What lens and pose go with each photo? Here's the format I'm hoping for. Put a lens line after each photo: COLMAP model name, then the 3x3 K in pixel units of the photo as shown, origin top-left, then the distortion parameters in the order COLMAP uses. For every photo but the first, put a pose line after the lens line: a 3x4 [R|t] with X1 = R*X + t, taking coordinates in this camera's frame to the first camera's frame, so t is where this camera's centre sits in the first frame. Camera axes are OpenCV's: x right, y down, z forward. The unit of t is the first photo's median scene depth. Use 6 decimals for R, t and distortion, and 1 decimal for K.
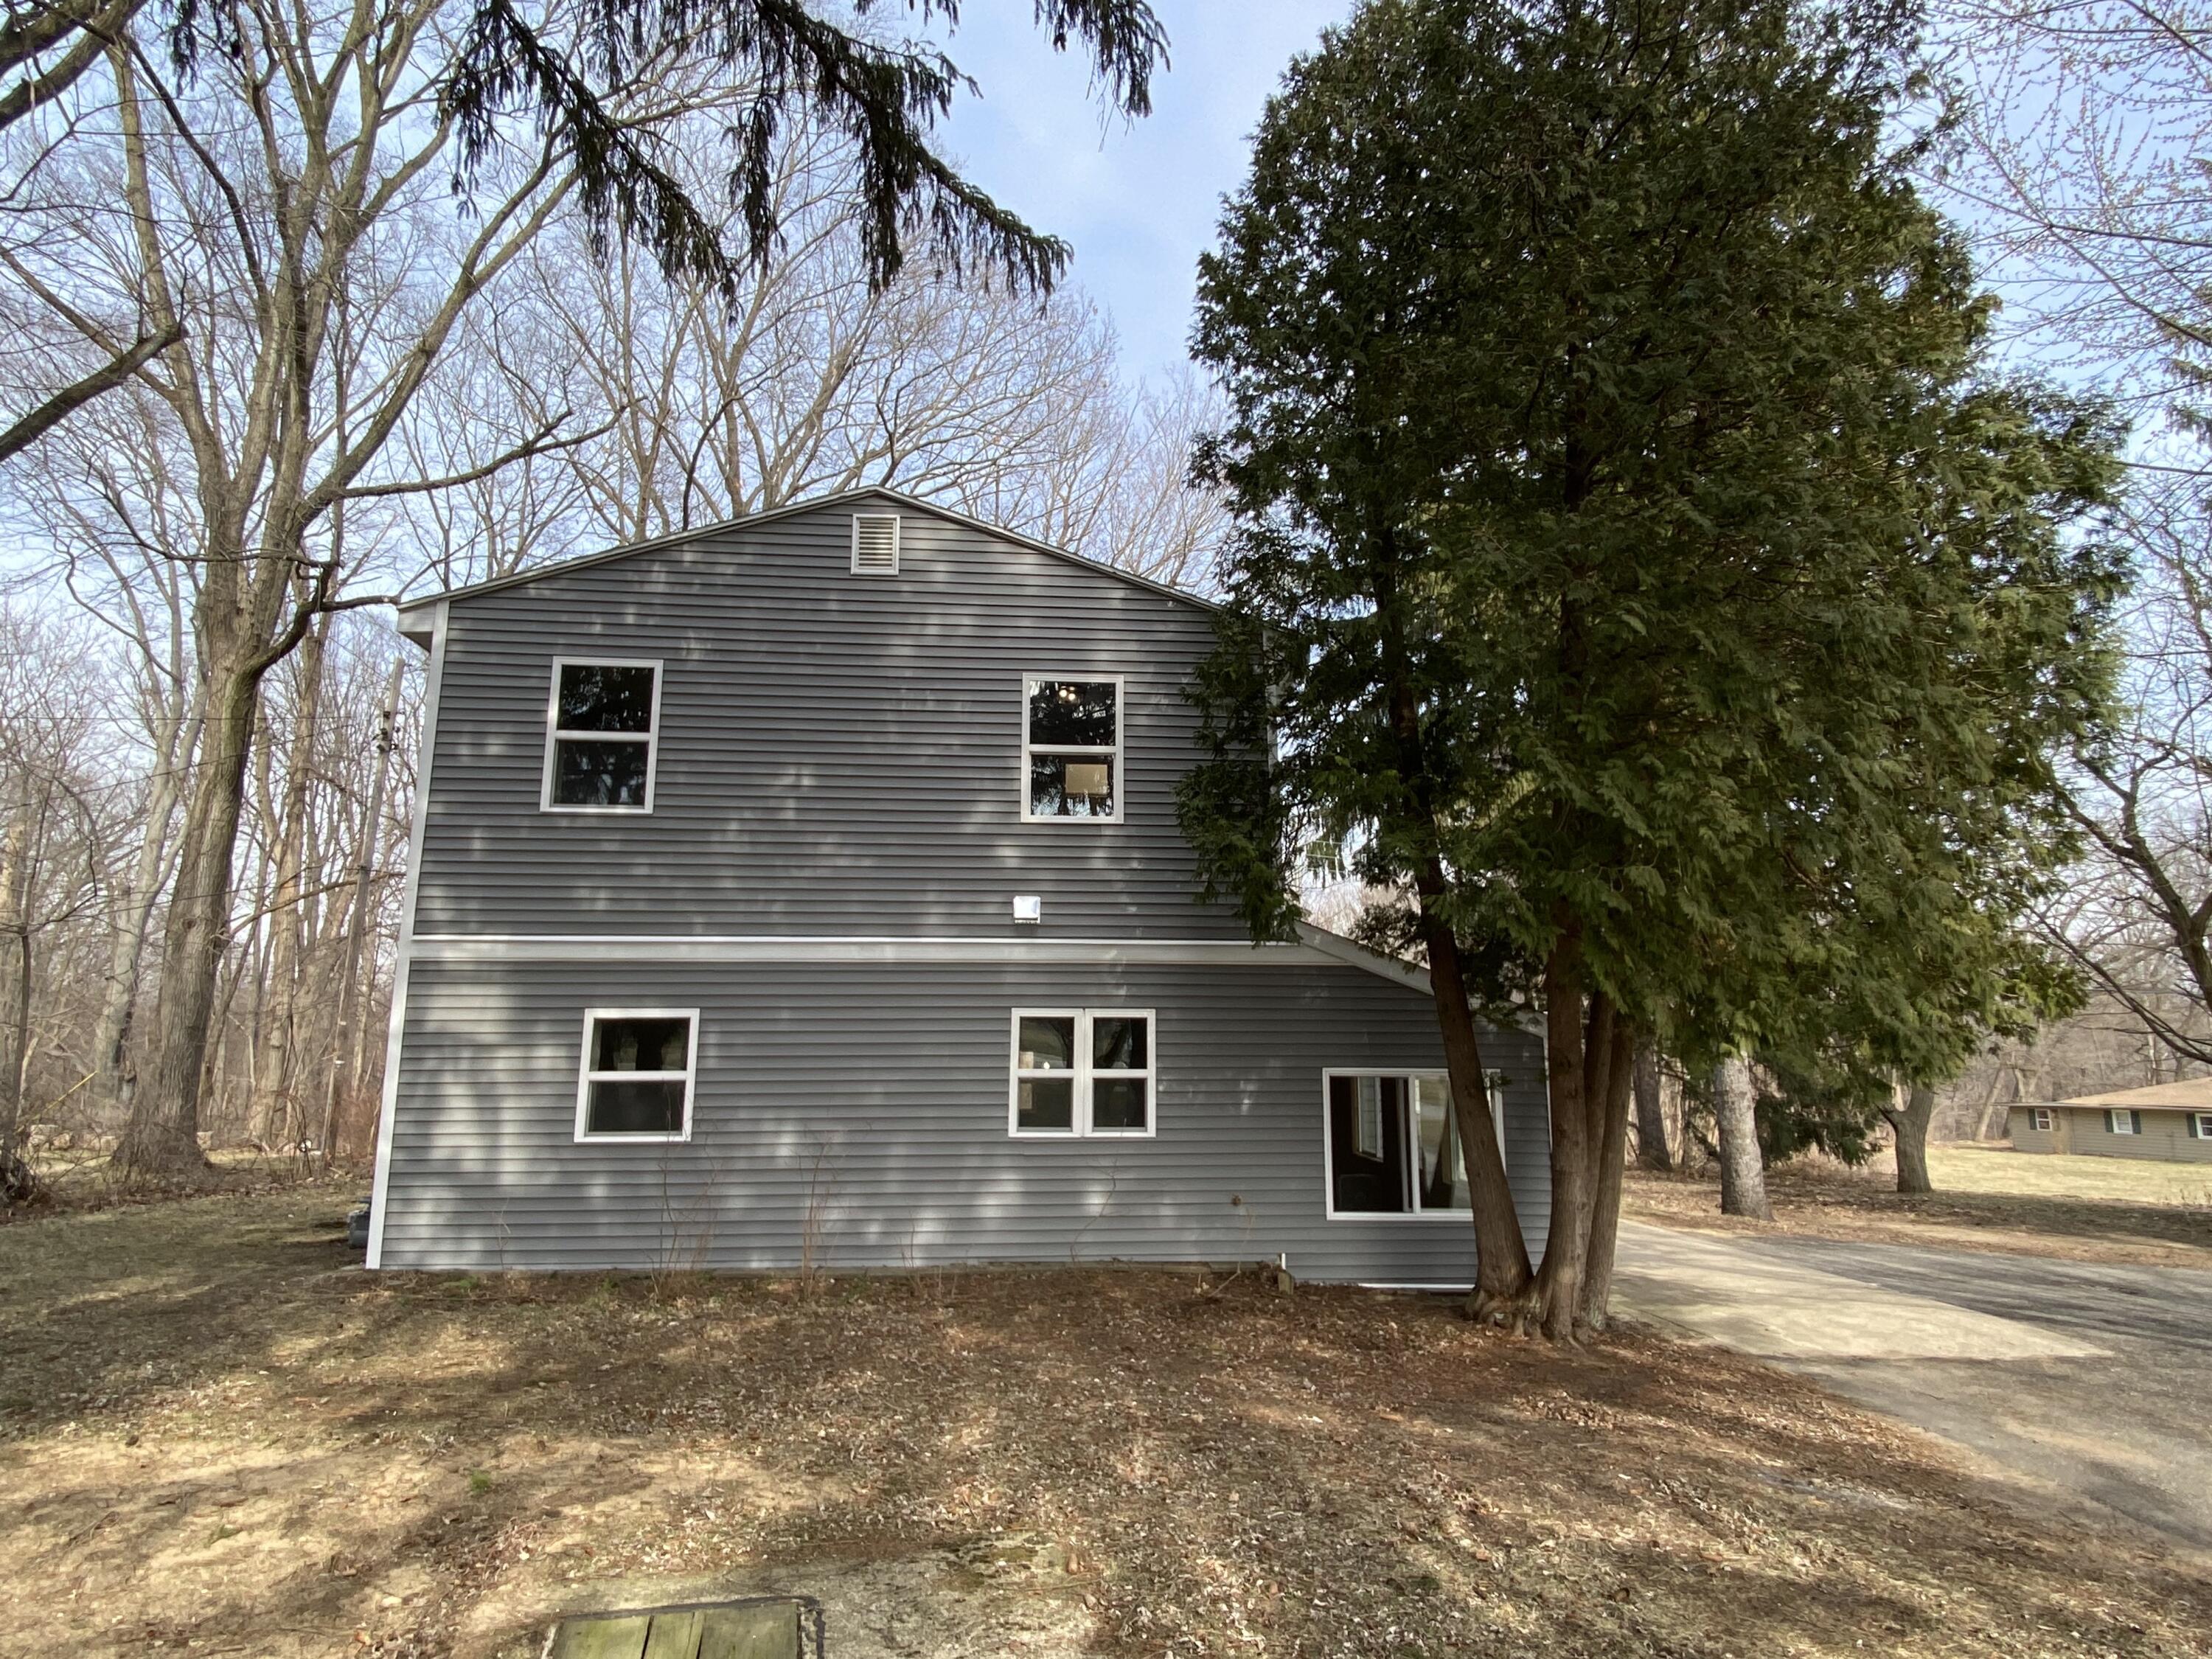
lens RADIAL K [[1237.3, 0, 1106.0], [0, 1237.3, 829.5], [0, 0, 1]] dist [0.002561, 0.000017]
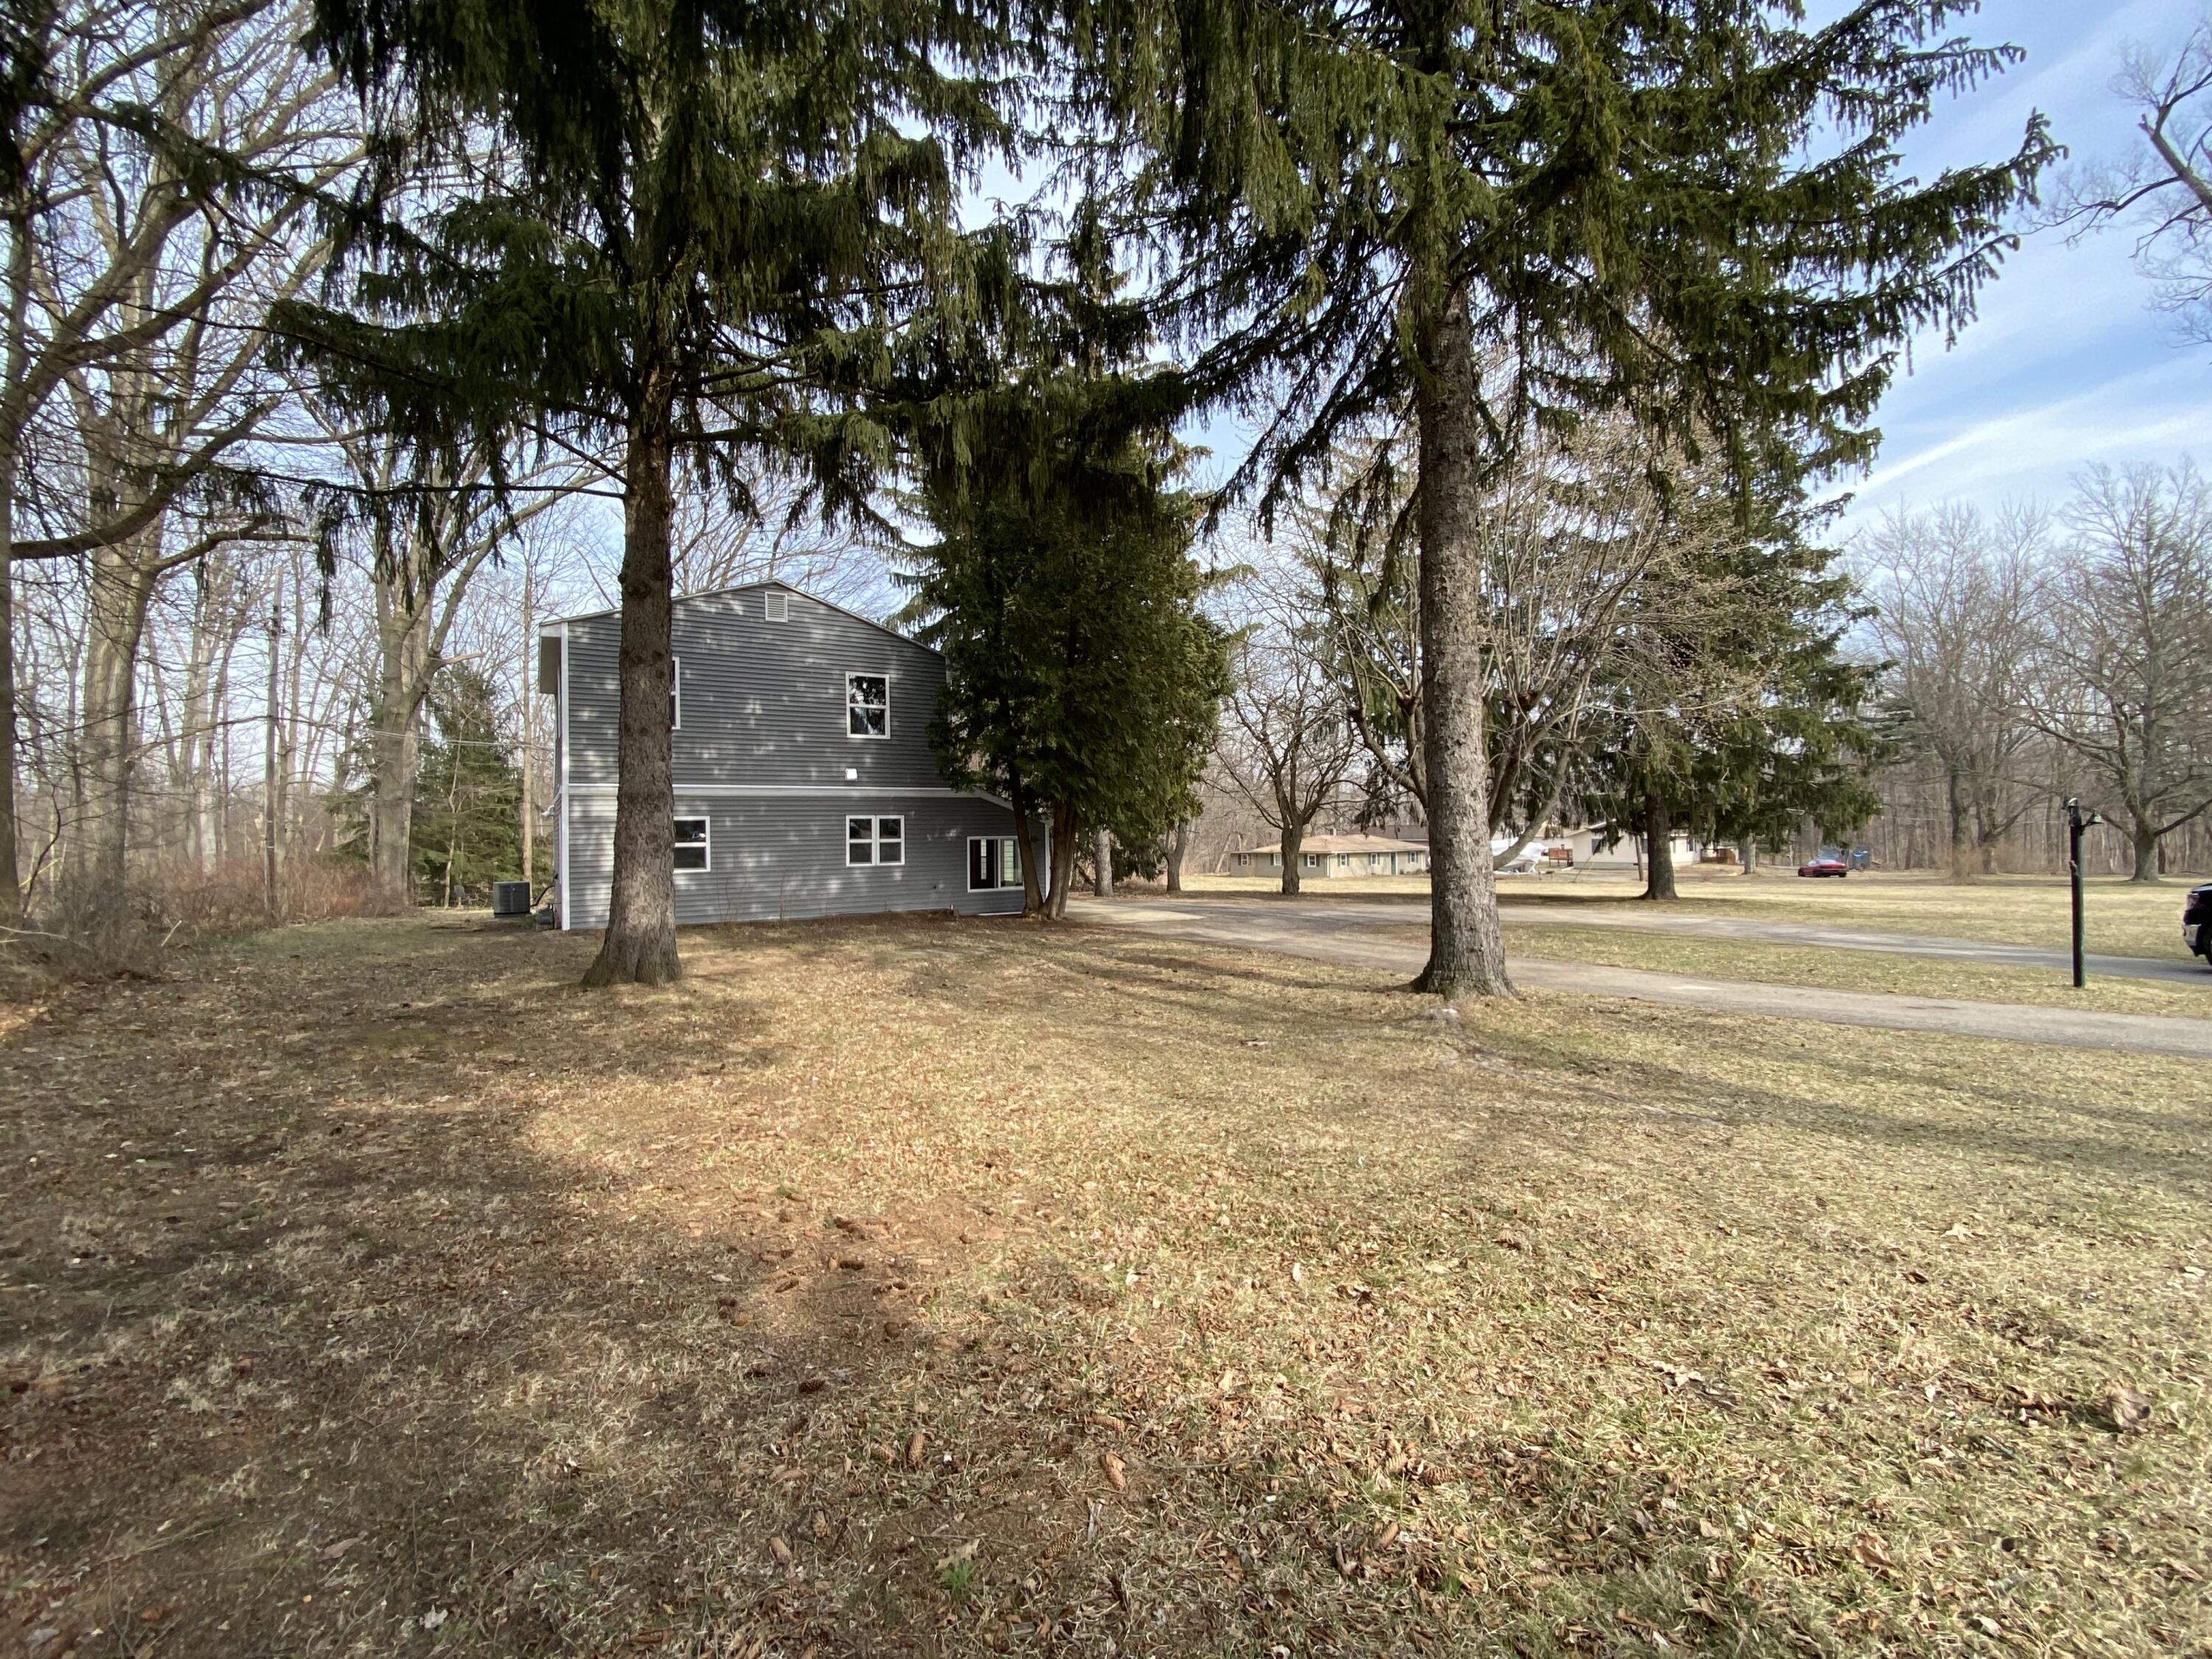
lens RADIAL K [[895.5, 0, 1106.0], [0, 895.5, 829.5], [0, 0, 1]] dist [0.023350, -0.025421]
pose [[0.891071, -0.010852, 0.453734, -0.421625], [-0.070766, 0.984166, 0.162511, -0.152410], [-0.448313, -0.176918, 0.876194, -0.790553]]
